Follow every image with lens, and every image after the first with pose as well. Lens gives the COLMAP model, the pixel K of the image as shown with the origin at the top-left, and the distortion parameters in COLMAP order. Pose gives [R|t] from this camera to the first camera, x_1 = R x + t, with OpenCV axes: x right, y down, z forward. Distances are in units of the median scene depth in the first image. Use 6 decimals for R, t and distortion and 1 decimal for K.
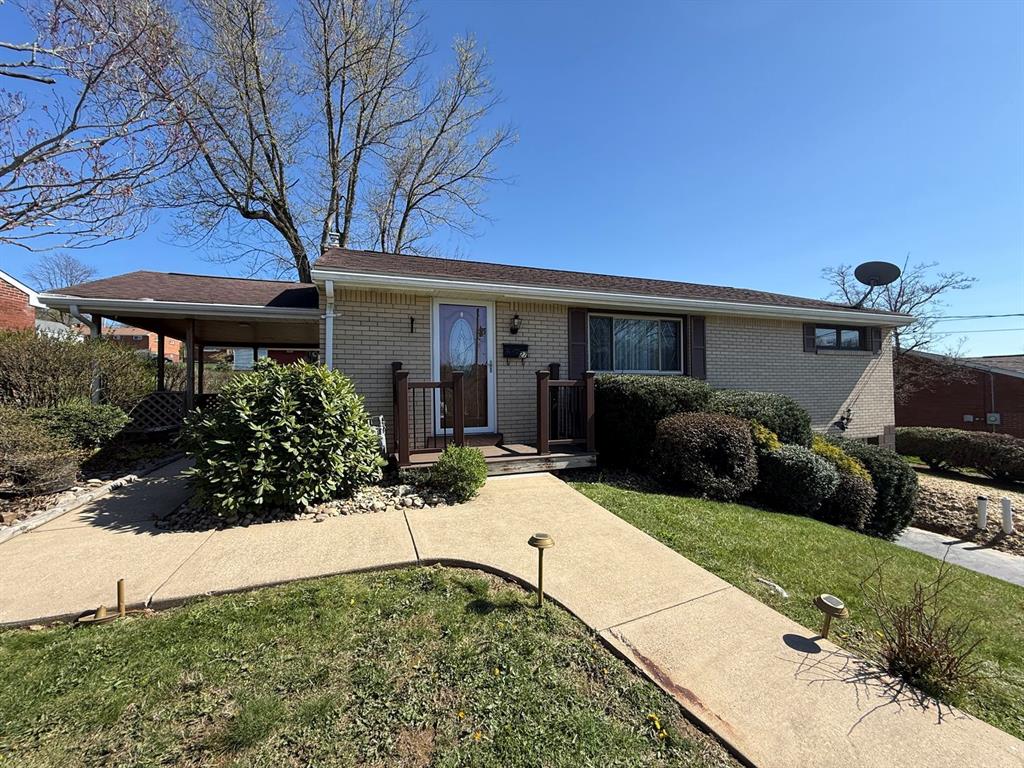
lens RADIAL K [[405.2, 0, 505.3], [0, 405.2, 381.8], [0, 0, 1]] dist [-0.010738, 0.000904]
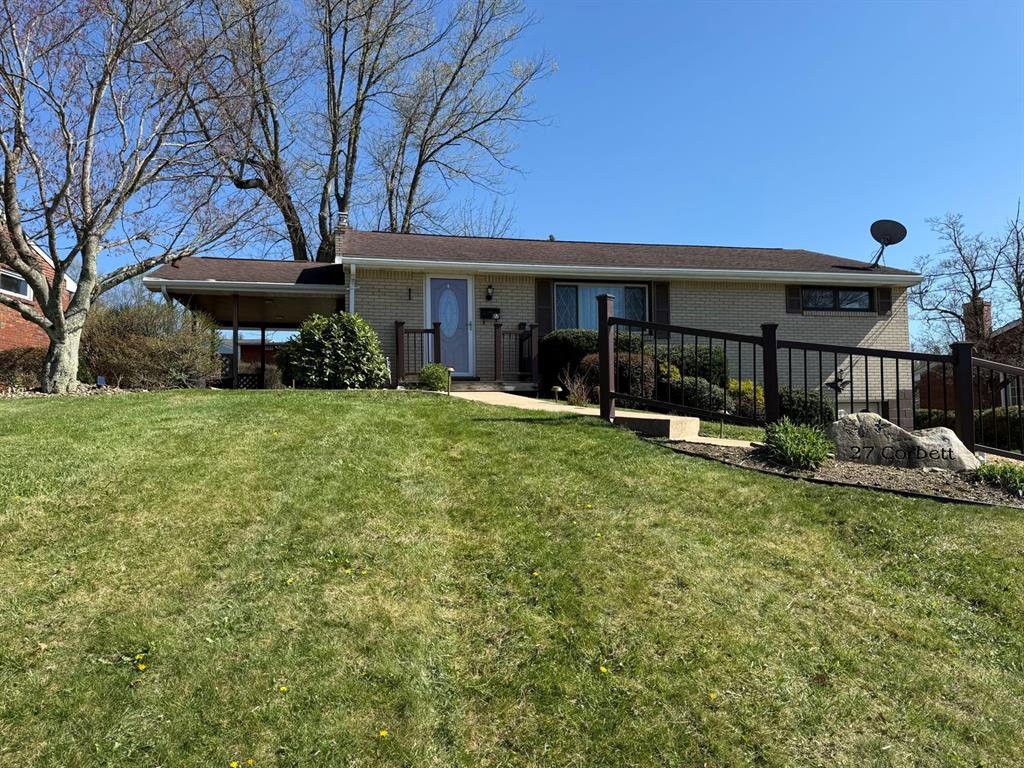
lens RADIAL K [[721.8, 0, 516.1], [0, 721.8, 388.5], [0, 0, 1]] dist [0.023614, -0.036135]
pose [[0.992362, -0.010263, -0.122934, 0.283677], [0.005455, 0.999209, -0.039388, 0.185202], [0.123241, 0.038417, 0.991633, -0.910862]]
